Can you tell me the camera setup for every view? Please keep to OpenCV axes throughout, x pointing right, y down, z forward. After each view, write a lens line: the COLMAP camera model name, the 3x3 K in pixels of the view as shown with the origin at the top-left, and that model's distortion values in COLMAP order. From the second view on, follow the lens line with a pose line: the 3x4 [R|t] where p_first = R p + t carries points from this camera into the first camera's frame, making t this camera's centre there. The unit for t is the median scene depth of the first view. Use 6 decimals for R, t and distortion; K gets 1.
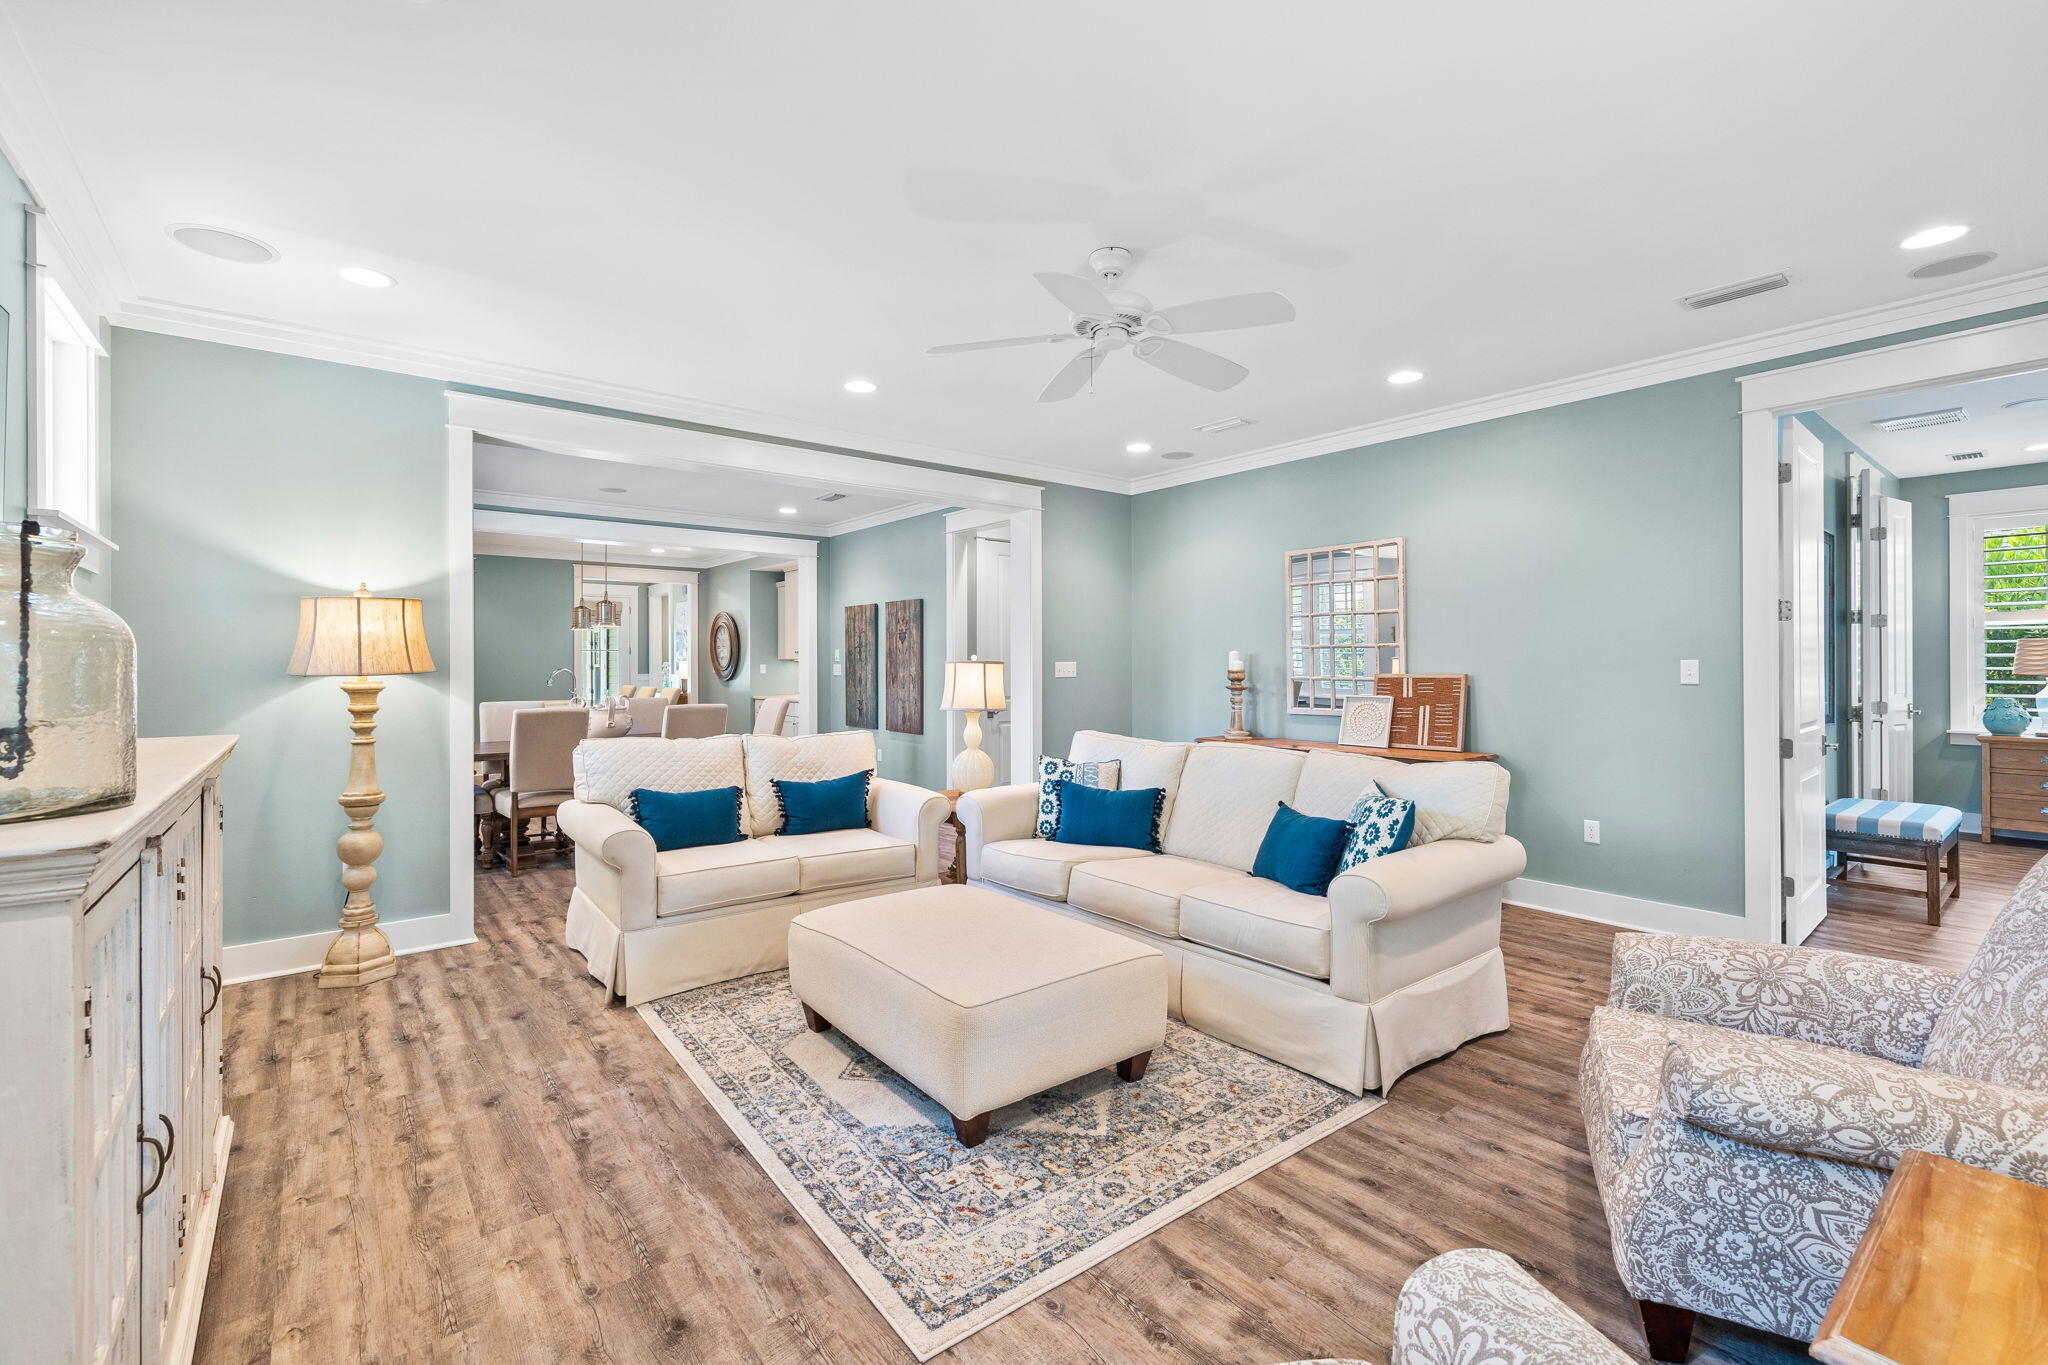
lens RADIAL K [[868.5, 0, 1009.5], [0, 868.5, 667.4], [0, 0, 1]] dist [0.004973, -0.000790]
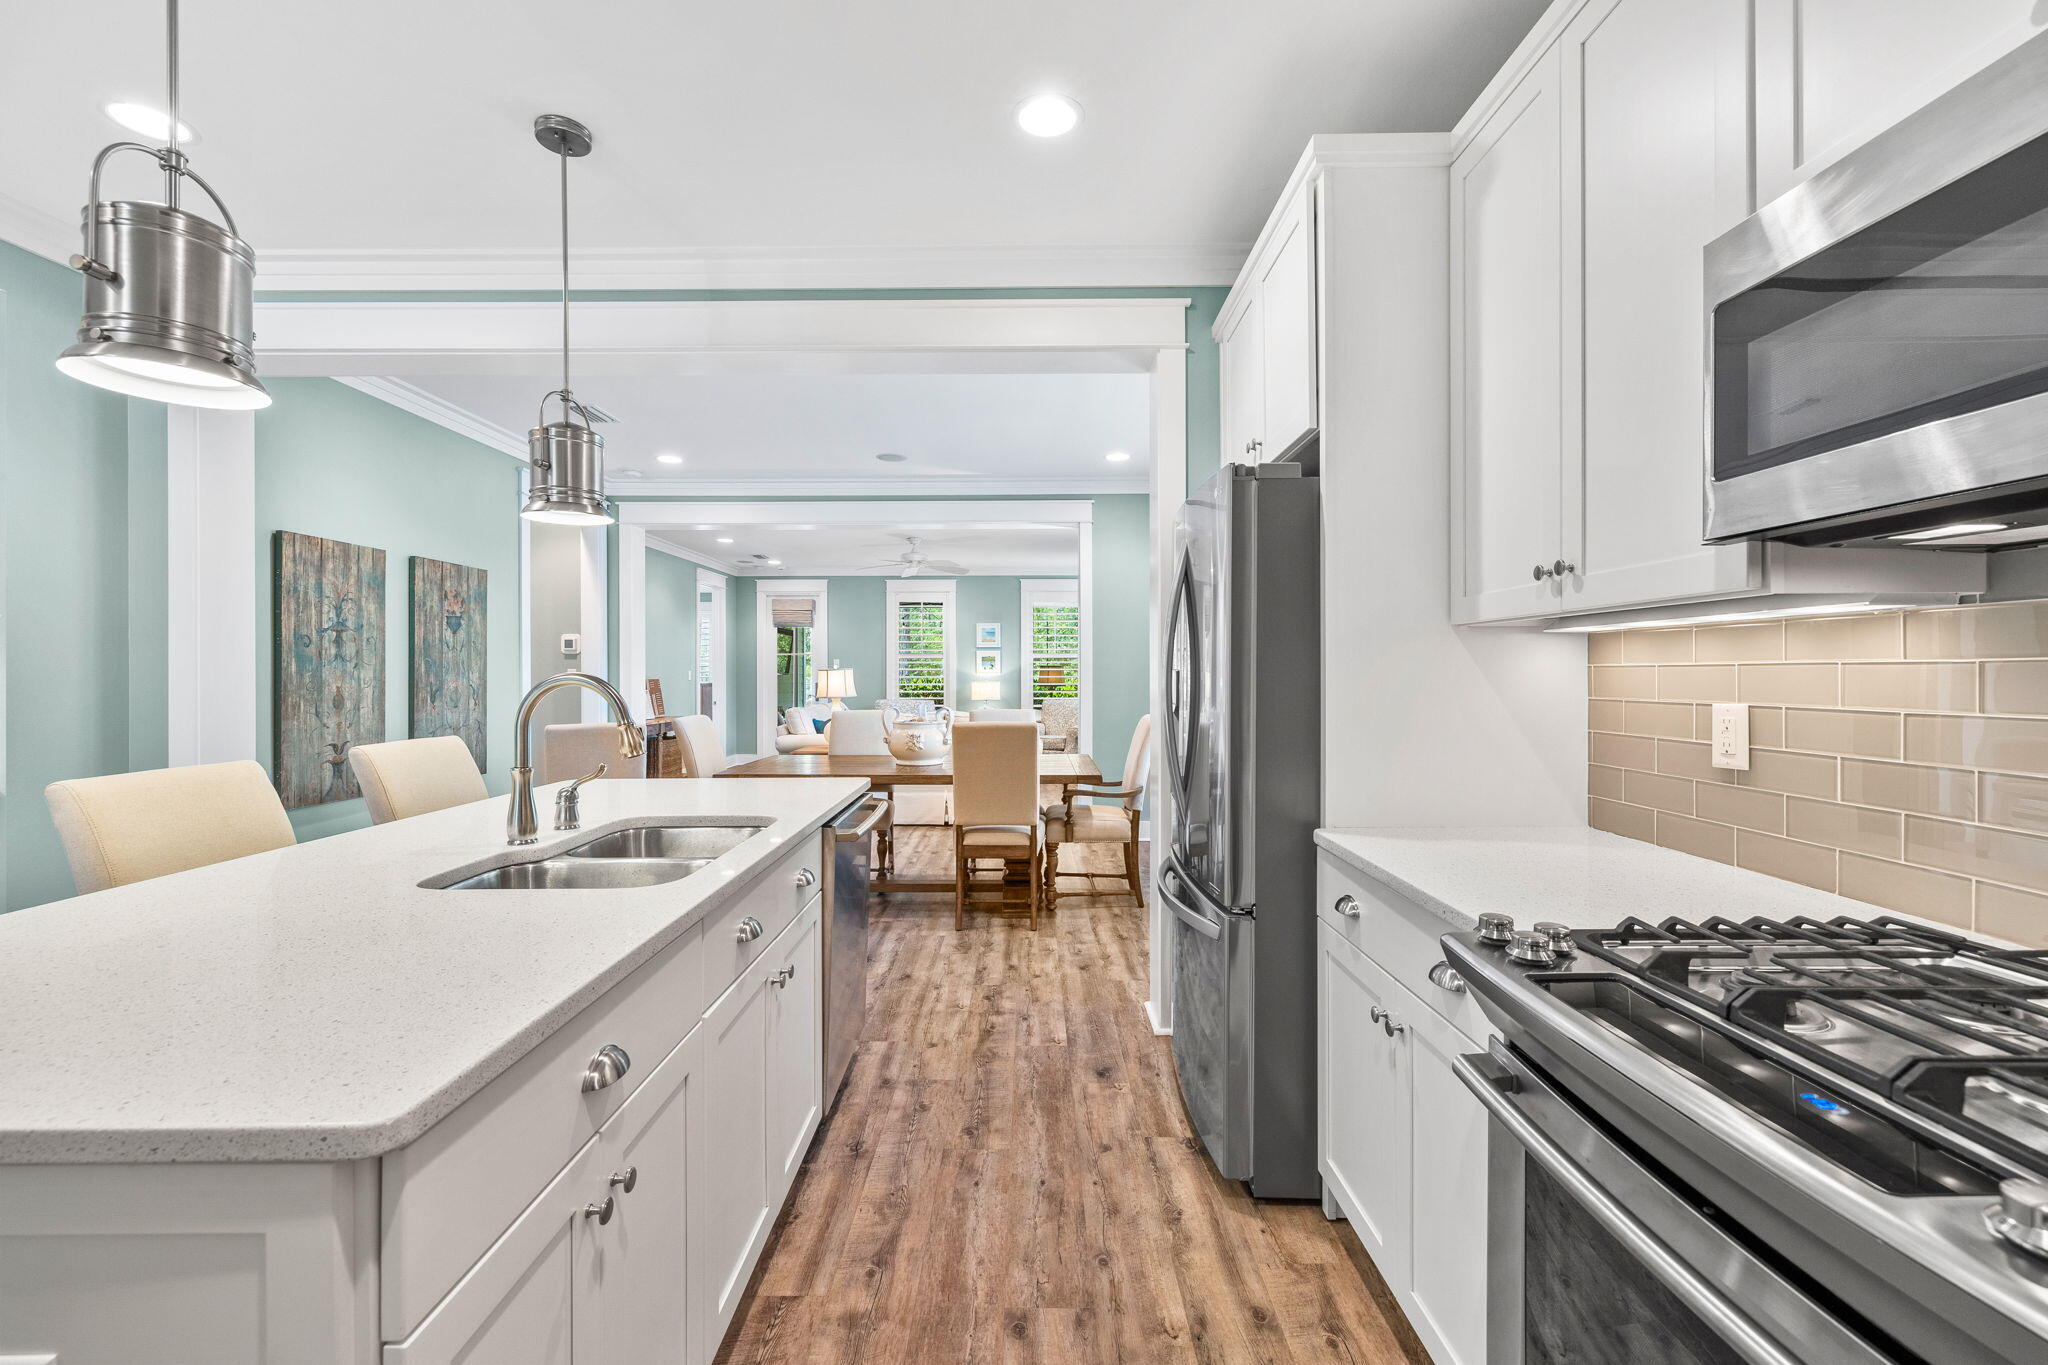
lens RADIAL K [[868.5, 0, 1021.8], [0, 868.5, 679.0], [0, 0, 1]] dist [0.004973, -0.000790]
pose [[-0.782681, 0.000117, 0.622422, -2.390851], [0.006084, 0.999954, 0.007463, 0.005503], [-0.622393, 0.009628, -0.782646, 3.617218]]
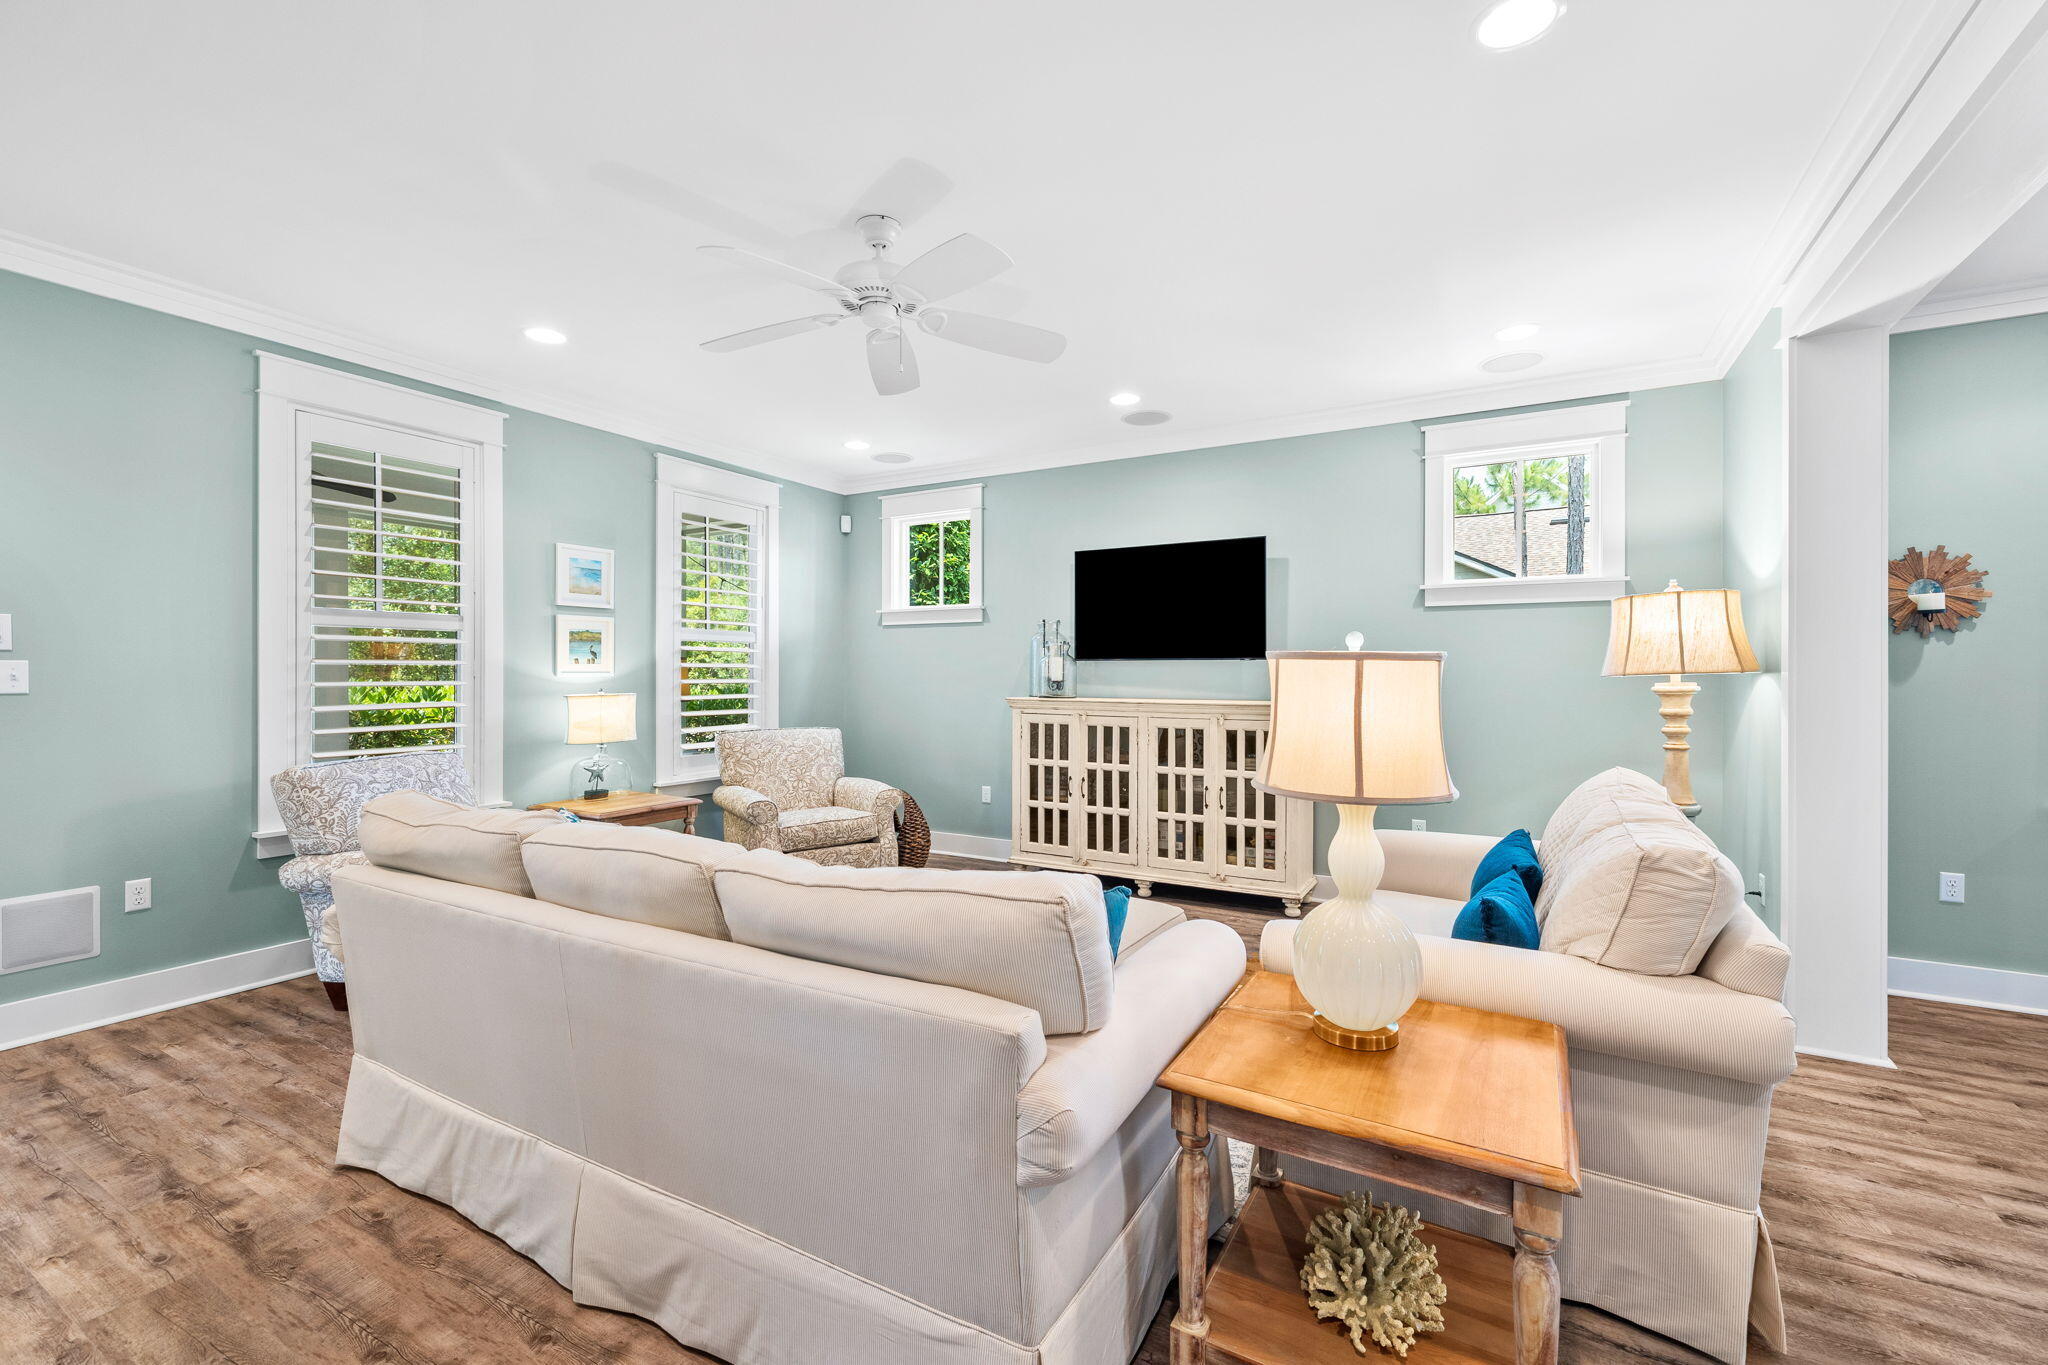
lens RADIAL K [[868.5, 0, 1025.8], [0, 868.5, 679.7], [0, 0, 1]] dist [0.004973, -0.000790]
pose [[-0.927783, 0.005084, -0.373086, 0.357605], [0.000372, 0.999919, 0.012702, -0.000822], [0.373121, 0.011646, -0.927710, 2.189565]]
